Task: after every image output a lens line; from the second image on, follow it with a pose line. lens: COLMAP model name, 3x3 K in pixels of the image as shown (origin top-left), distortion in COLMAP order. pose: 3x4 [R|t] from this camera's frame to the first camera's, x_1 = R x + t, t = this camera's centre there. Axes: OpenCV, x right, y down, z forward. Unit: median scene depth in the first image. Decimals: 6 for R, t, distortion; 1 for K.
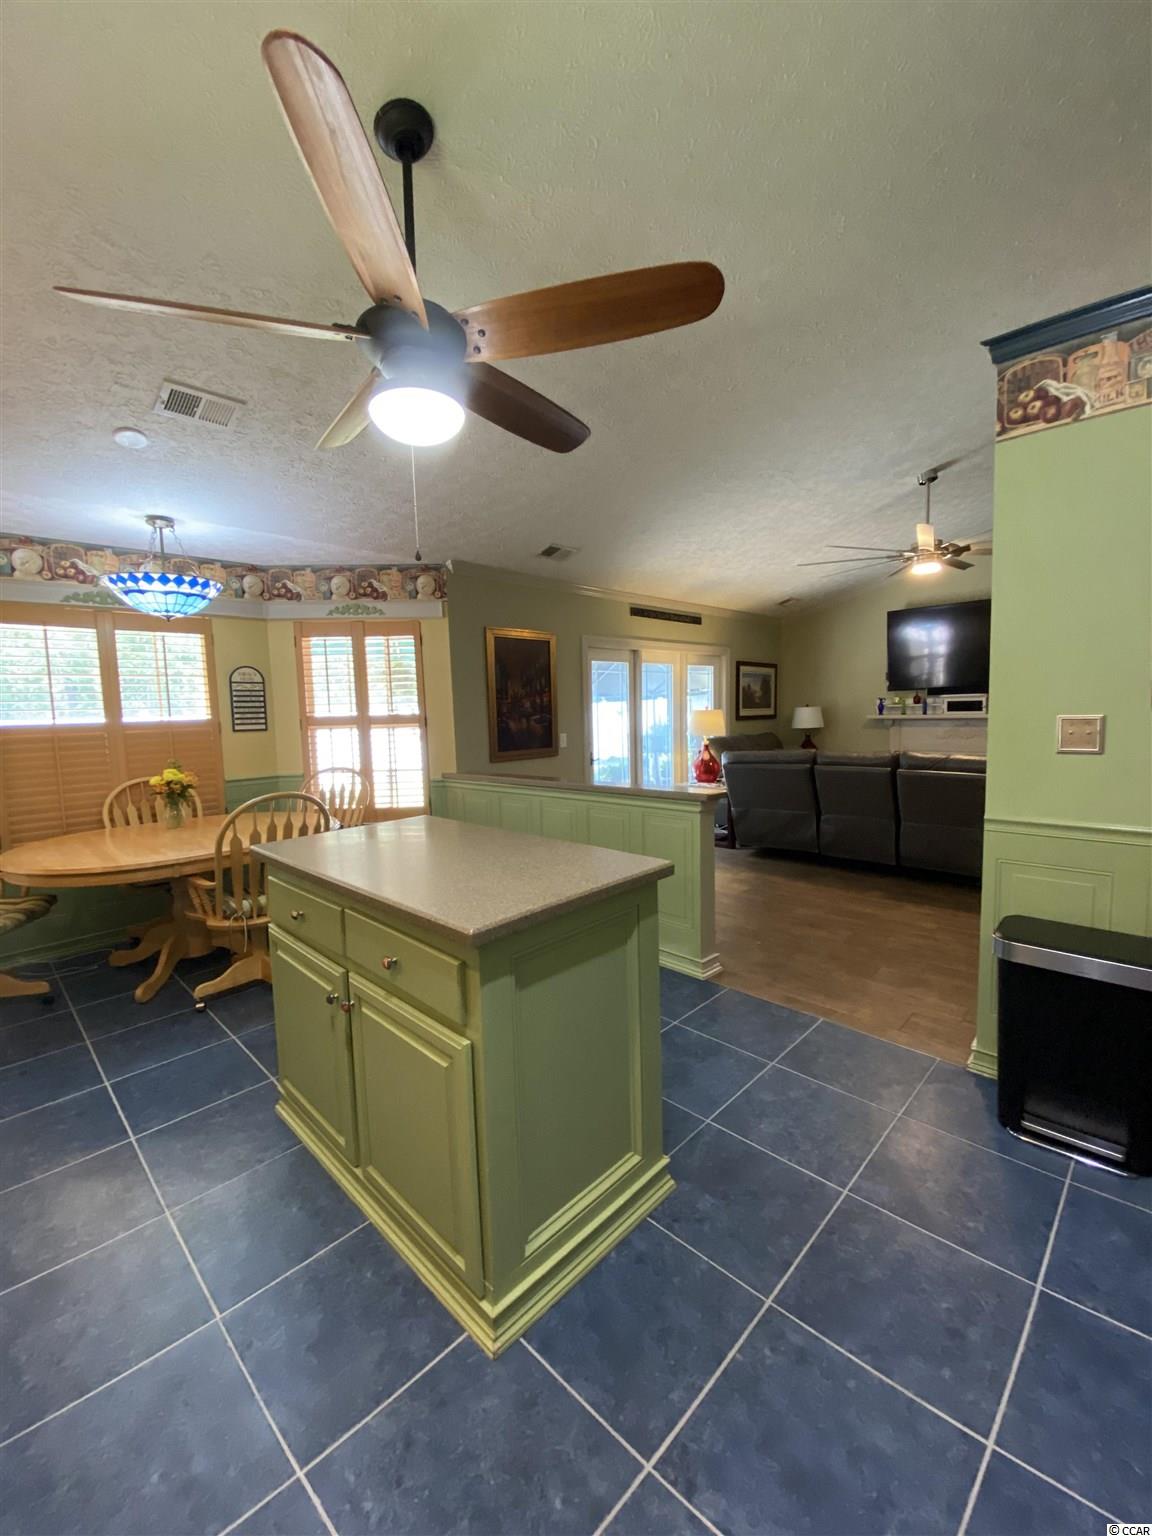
lens RADIAL K [[619.2, 0, 568.8], [0, 619.2, 773.3], [0, 0, 1]] dist [0.004018, -0.007793]
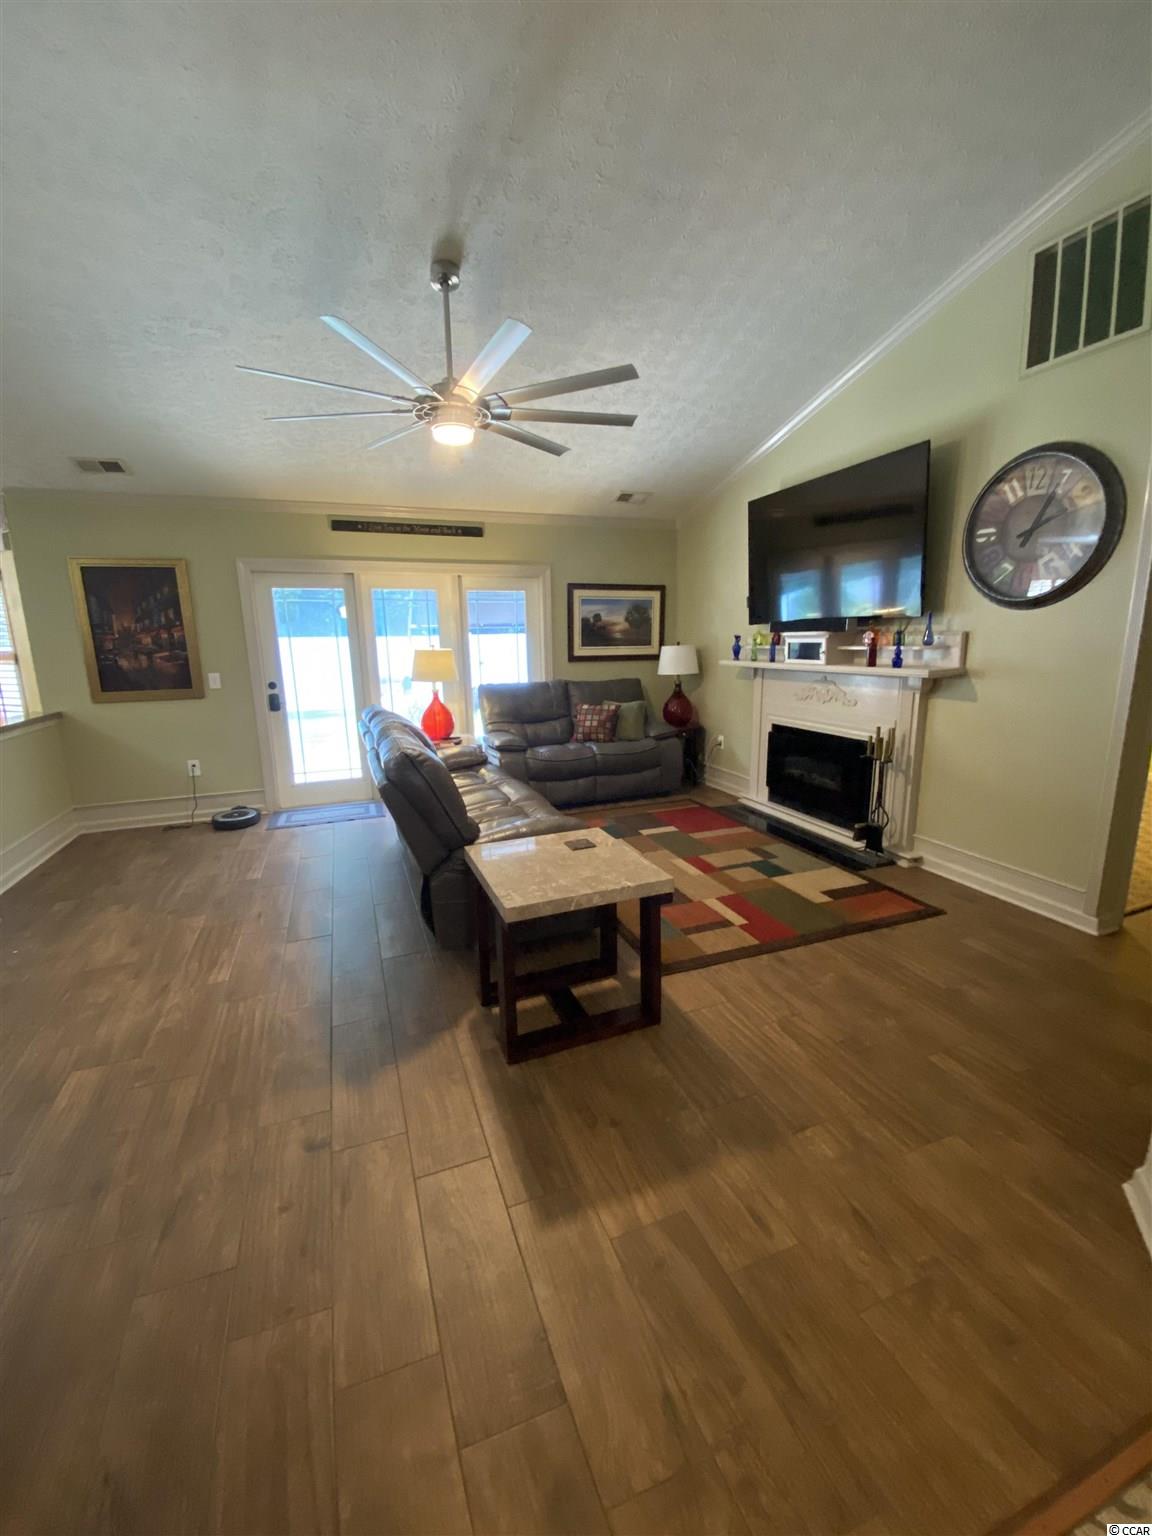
lens RADIAL K [[619.2, 0, 572.4], [0, 619.2, 769.3], [0, 0, 1]] dist [0.004018, -0.007793]
pose [[0.910388, 0.099646, -0.401576, 1.000825], [-0.054239, 0.990933, 0.122926, -0.077662], [0.410184, -0.090130, 0.907538, 0.465939]]
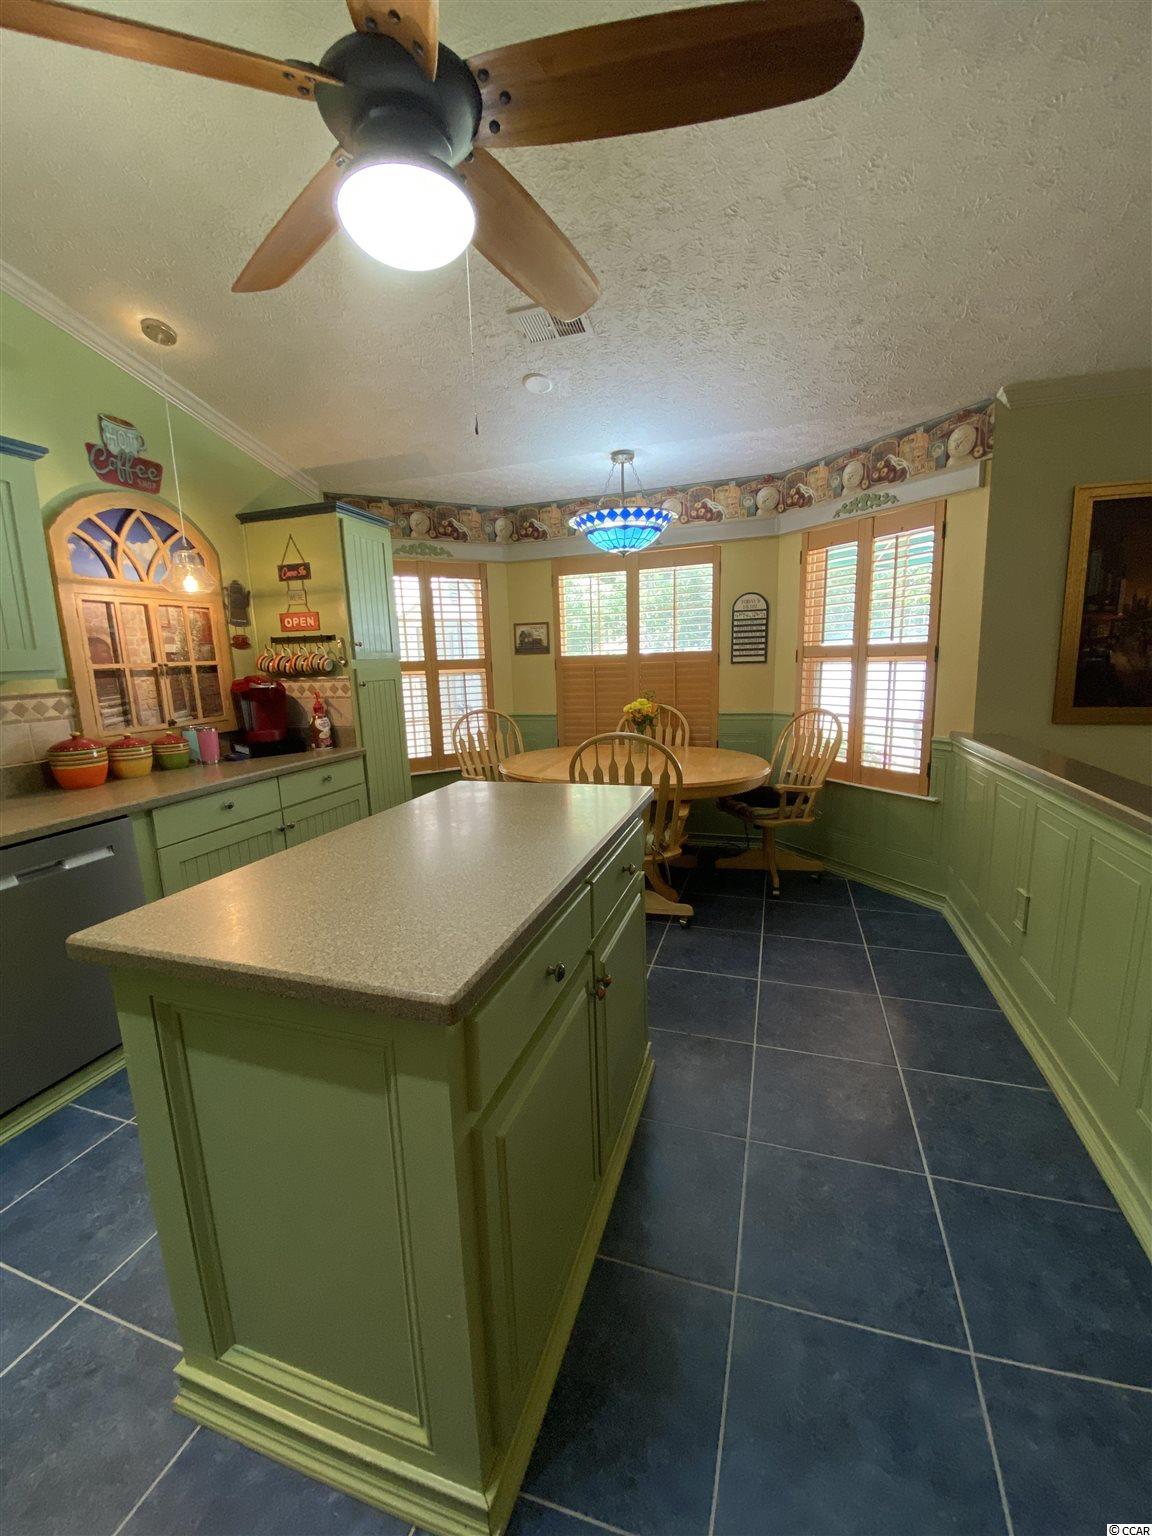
lens RADIAL K [[619.2, 0, 574.5], [0, 619.2, 770.9], [0, 0, 1]] dist [0.004018, -0.007793]
pose [[0.443409, 0.172232, -0.879616, 0.221137], [-0.070567, 0.985027, 0.157299, -0.035011], [0.893537, -0.007676, 0.448924, 0.336896]]
